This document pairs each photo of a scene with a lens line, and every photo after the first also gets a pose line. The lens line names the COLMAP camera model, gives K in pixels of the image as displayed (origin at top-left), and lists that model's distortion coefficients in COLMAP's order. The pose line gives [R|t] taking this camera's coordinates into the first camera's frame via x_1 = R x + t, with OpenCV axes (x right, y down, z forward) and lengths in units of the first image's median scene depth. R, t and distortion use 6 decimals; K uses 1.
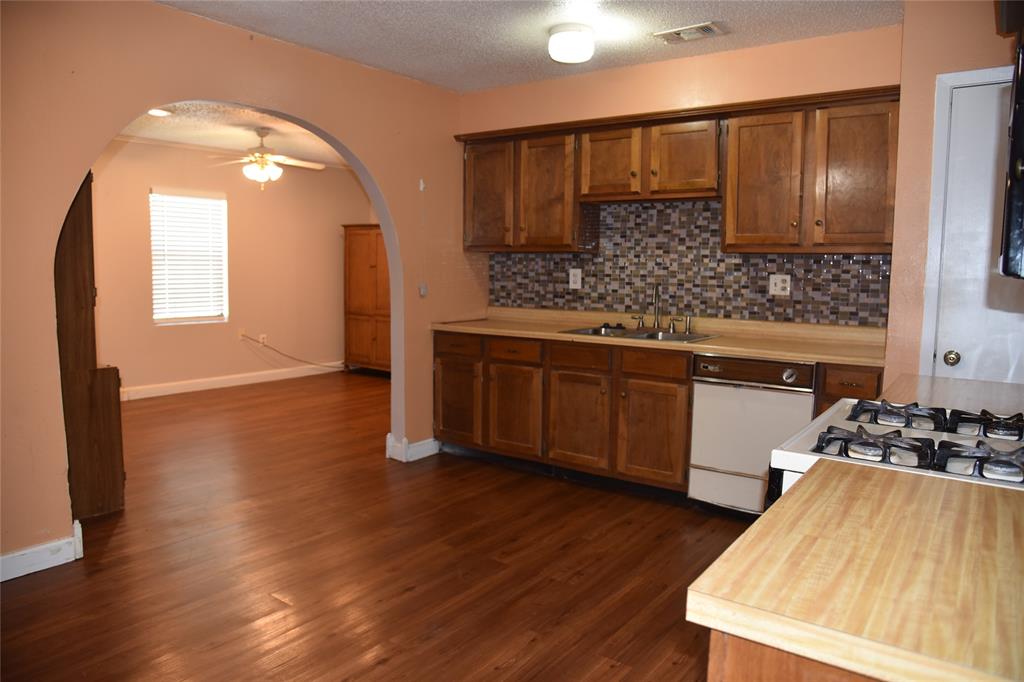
lens RADIAL K [[709.2, 0, 509.0], [0, 709.2, 338.3], [0, 0, 1]] dist [-0.104566, 0.053353]
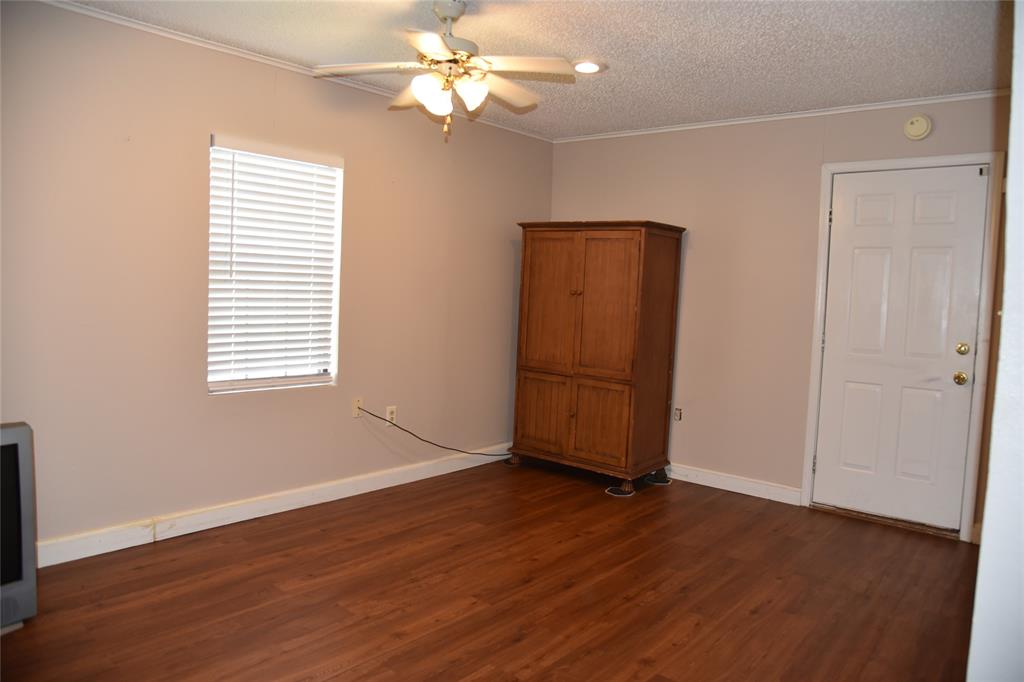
lens RADIAL K [[709.2, 0, 507.5], [0, 709.2, 338.6], [0, 0, 1]] dist [-0.104566, 0.053353]
pose [[0.997535, 0.028962, -0.063920, -0.380354], [-0.030799, 0.999135, -0.027948, -0.082215], [0.063055, 0.029847, 0.997564, 0.729222]]
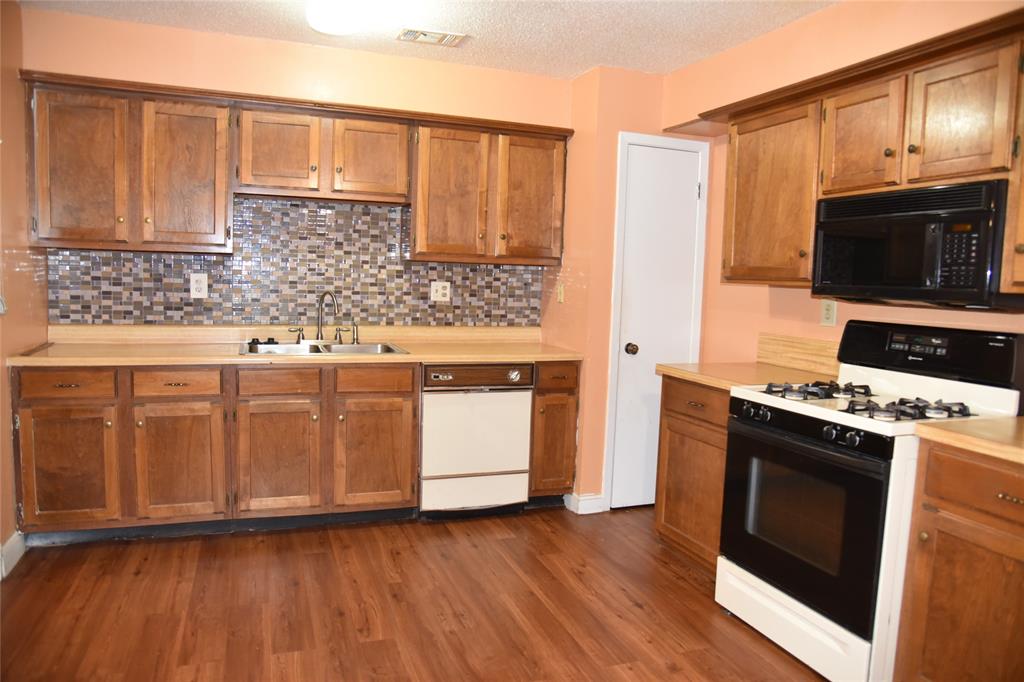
lens RADIAL K [[709.2, 0, 510.9], [0, 709.2, 340.8], [0, 0, 1]] dist [-0.104566, 0.053353]
pose [[0.545712, -0.068413, 0.835175, -0.413105], [0.058304, 0.997346, 0.043601, -0.039112], [-0.835942, 0.024900, 0.548253, 0.300274]]
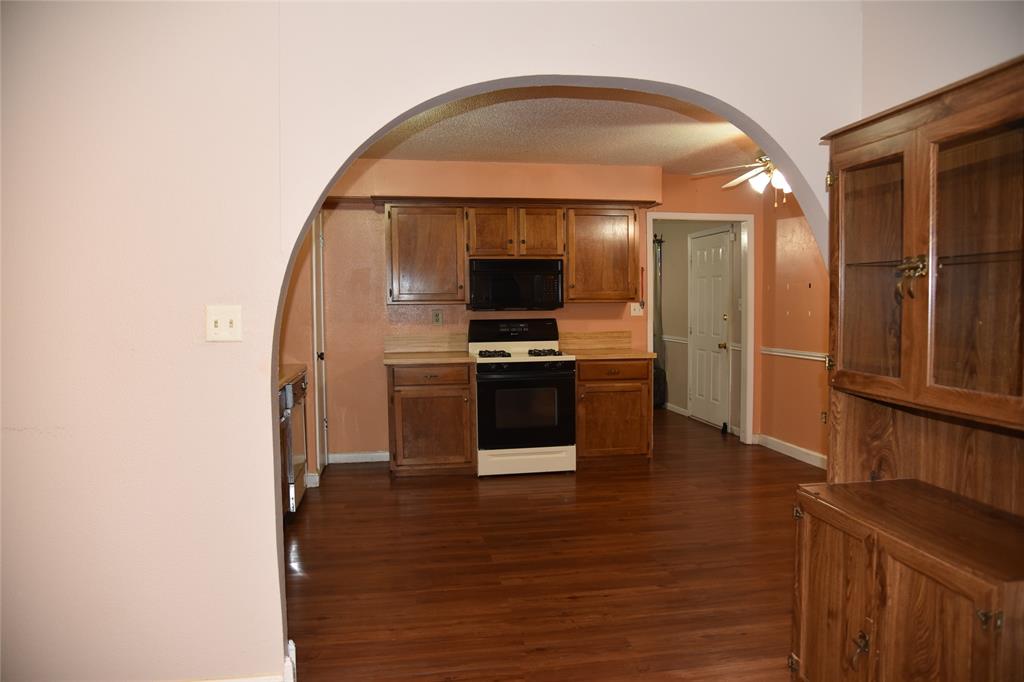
lens RADIAL K [[709.2, 0, 514.8], [0, 709.2, 344.0], [0, 0, 1]] dist [-0.104566, 0.053353]
pose [[-0.723130, -0.047046, 0.689108, -0.663015], [0.072148, 0.987075, 0.143098, -0.153328], [-0.686934, 0.153196, -0.710389, 1.307202]]
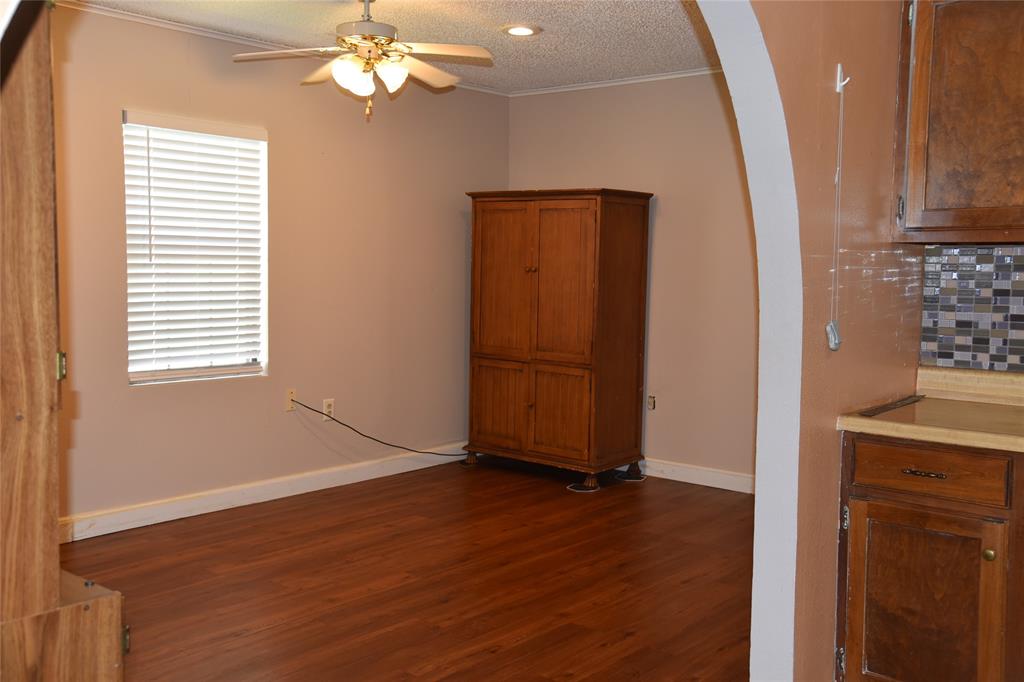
lens RADIAL K [[1006.9, 0, 503.7], [0, 1006.9, 340.2], [0, 0, 1]] dist [0.060919, 0.000000]
pose [[0.997621, 0.004372, -0.068794, -0.289534], [-0.006079, 0.999678, -0.024626, -0.054034], [0.068664, 0.024985, 0.997327, 0.429819]]
